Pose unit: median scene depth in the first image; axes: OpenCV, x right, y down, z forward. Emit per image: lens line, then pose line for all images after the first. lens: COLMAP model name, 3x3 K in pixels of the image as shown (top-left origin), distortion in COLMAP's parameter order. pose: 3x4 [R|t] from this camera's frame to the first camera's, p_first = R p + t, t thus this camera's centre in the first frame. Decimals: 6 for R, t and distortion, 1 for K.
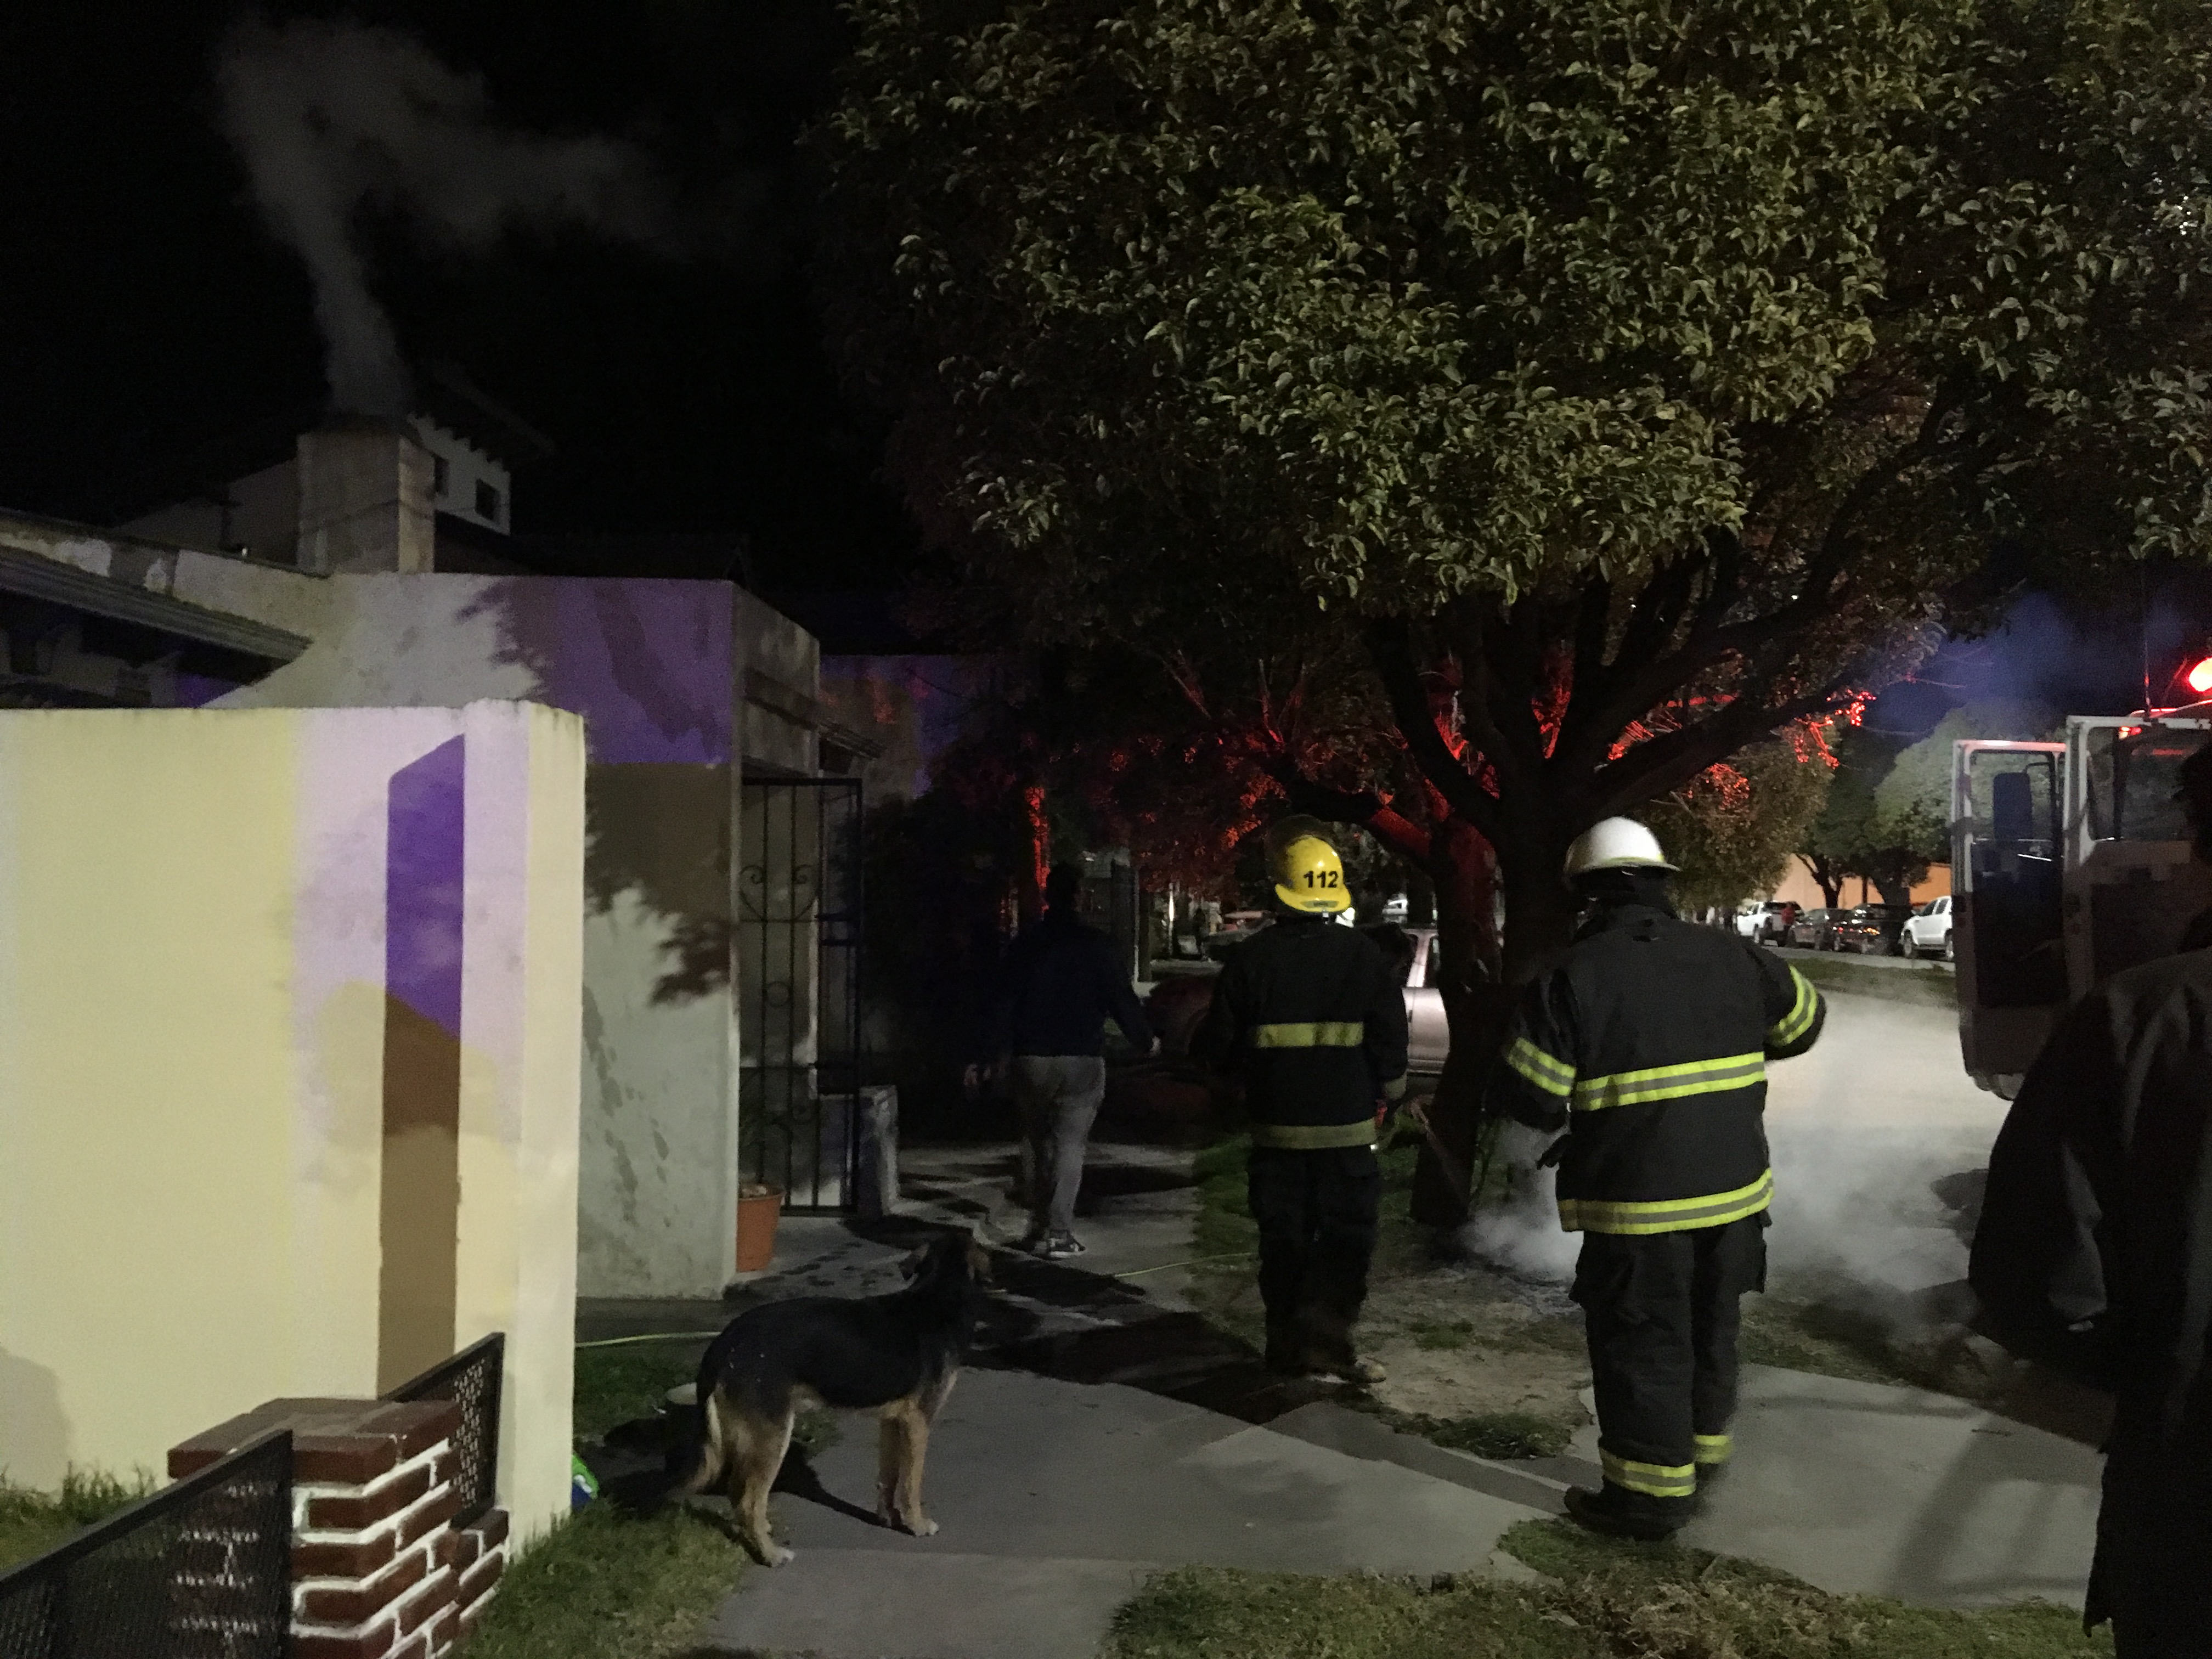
lens RADIAL K [[1981.0, 0, 1106.0], [0, 1981.0, 829.5], [0, 0, 1]] dist [0.258238, -0.383398]
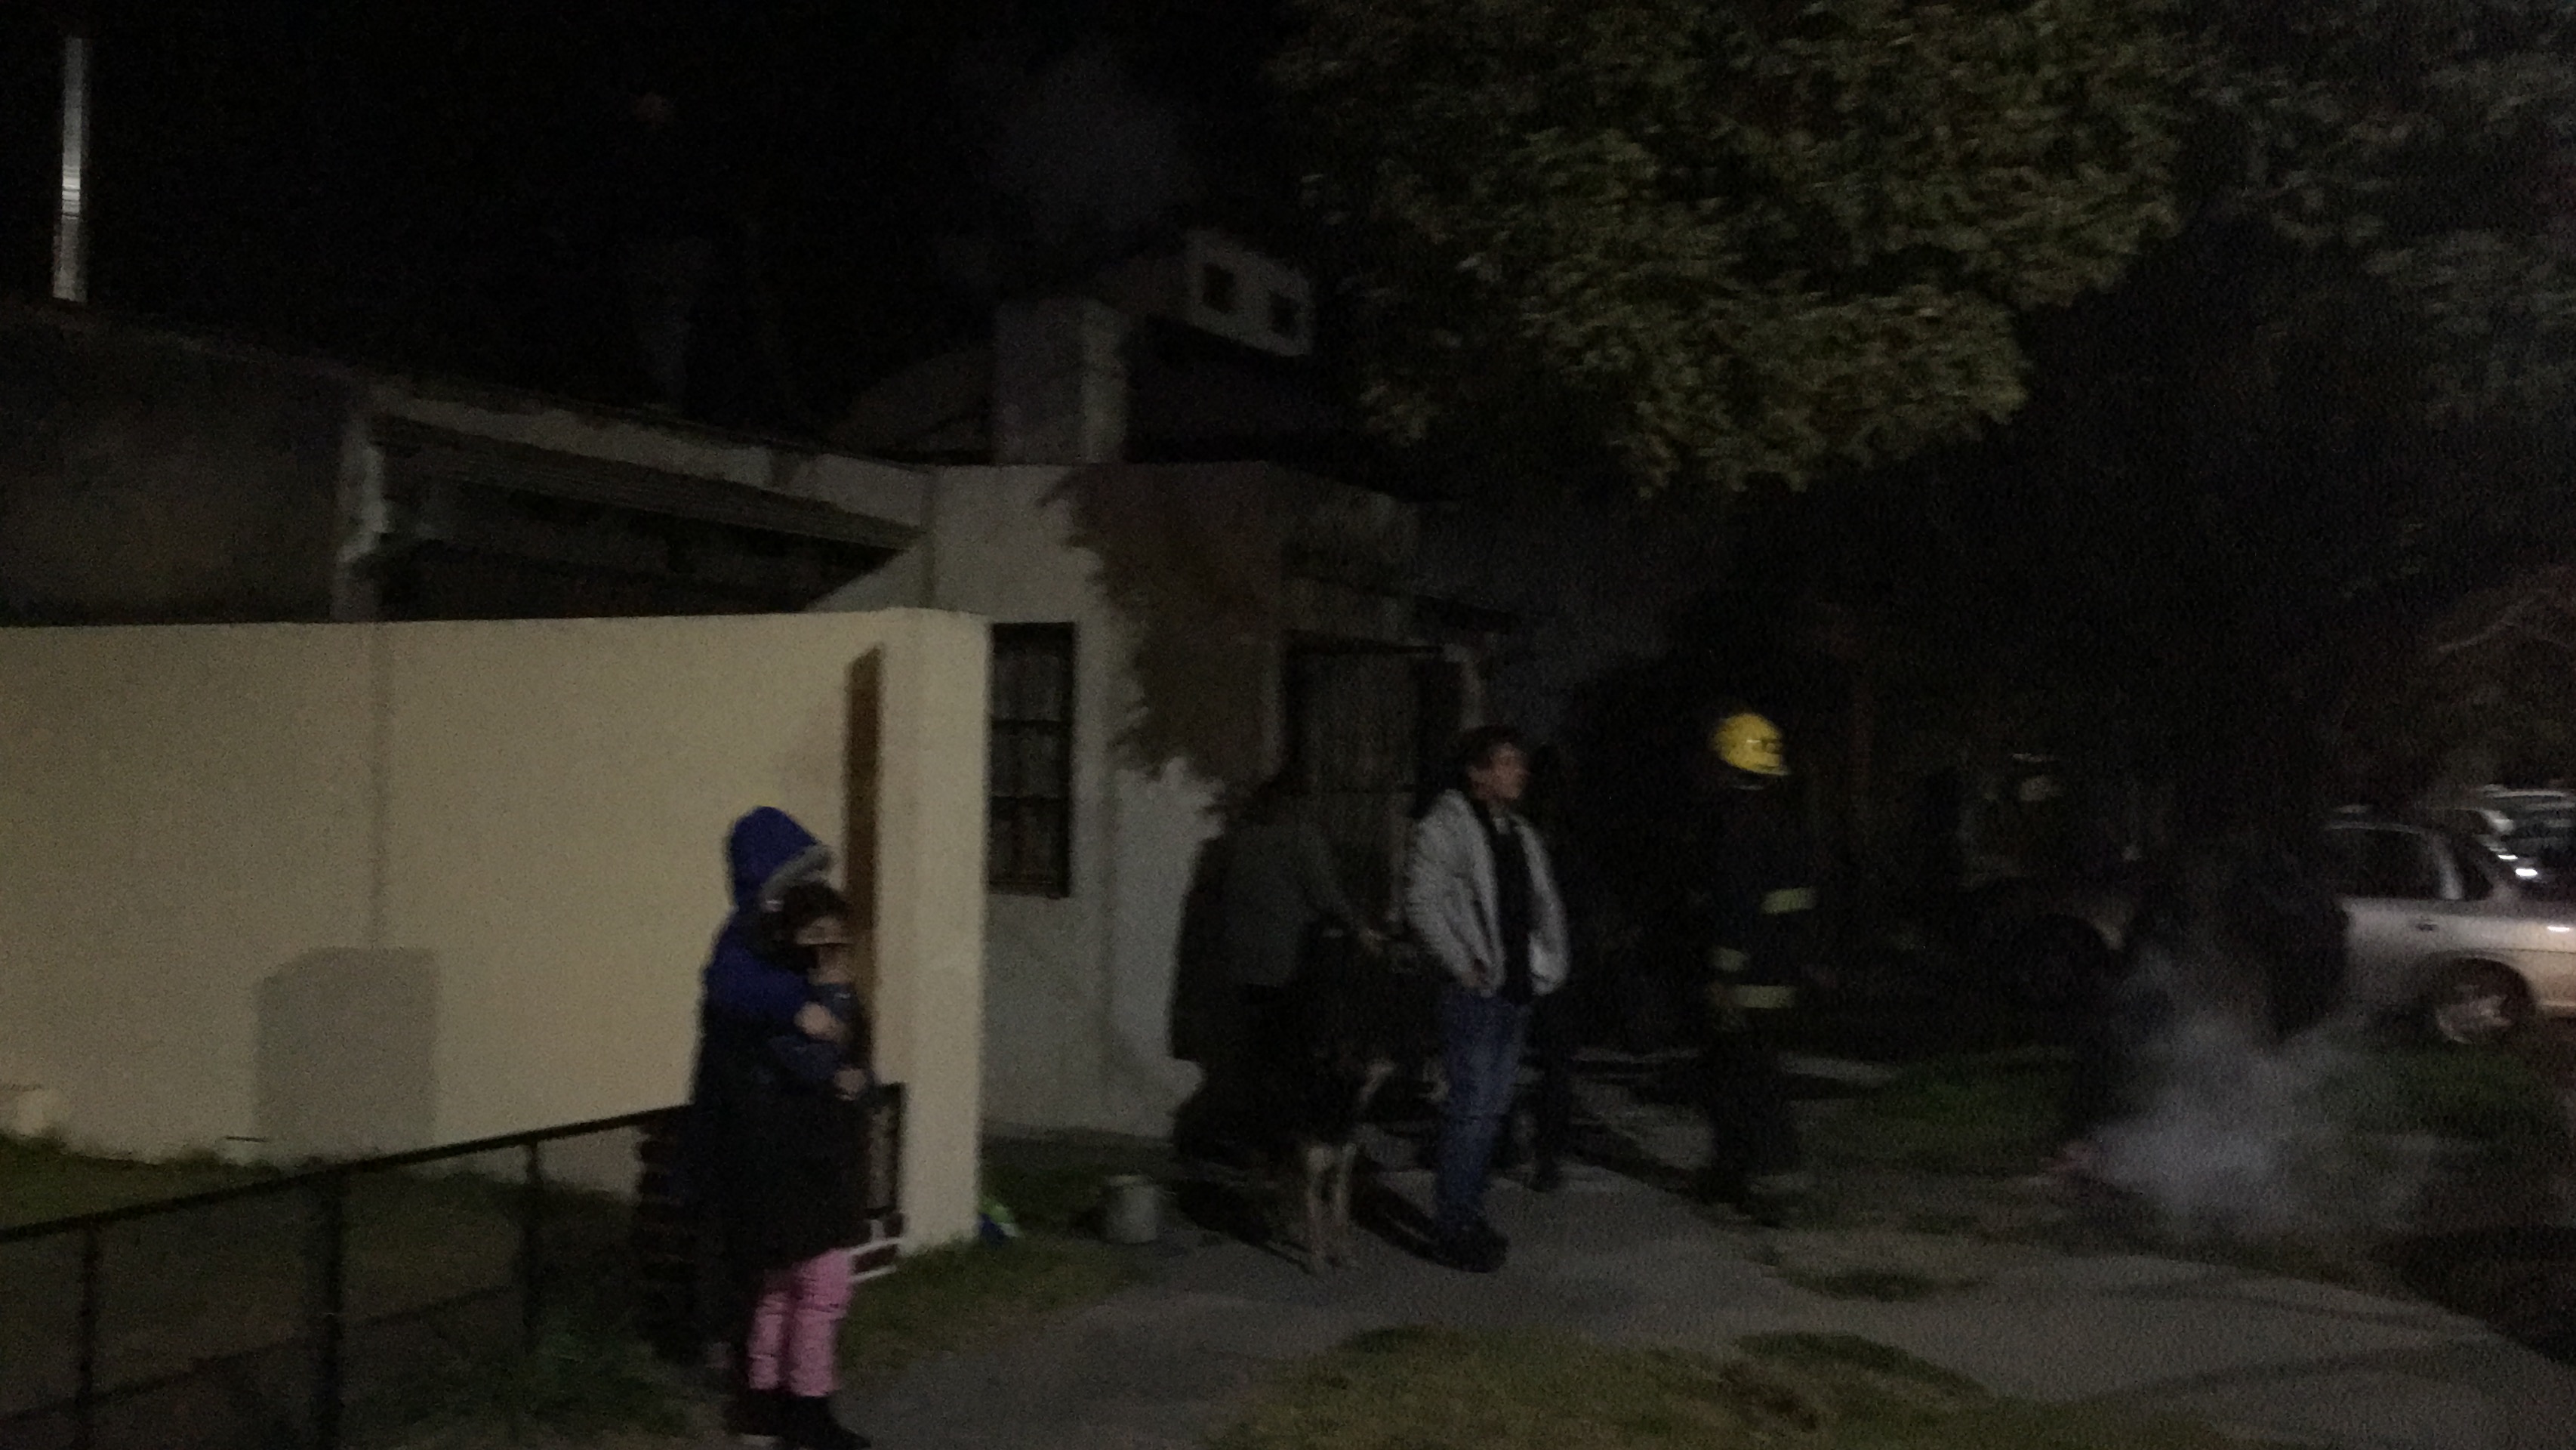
lens RADIAL K [[2853.3, 0, 1288.0], [0, 2853.3, 725.0], [0, 0, 1]] dist [0.327710, 0.013689]
pose [[0.933313, -0.001034, -0.359063, 0.486518], [0.006104, 0.999897, 0.012986, -0.009154], [0.359013, -0.014312, 0.933223, -0.525857]]
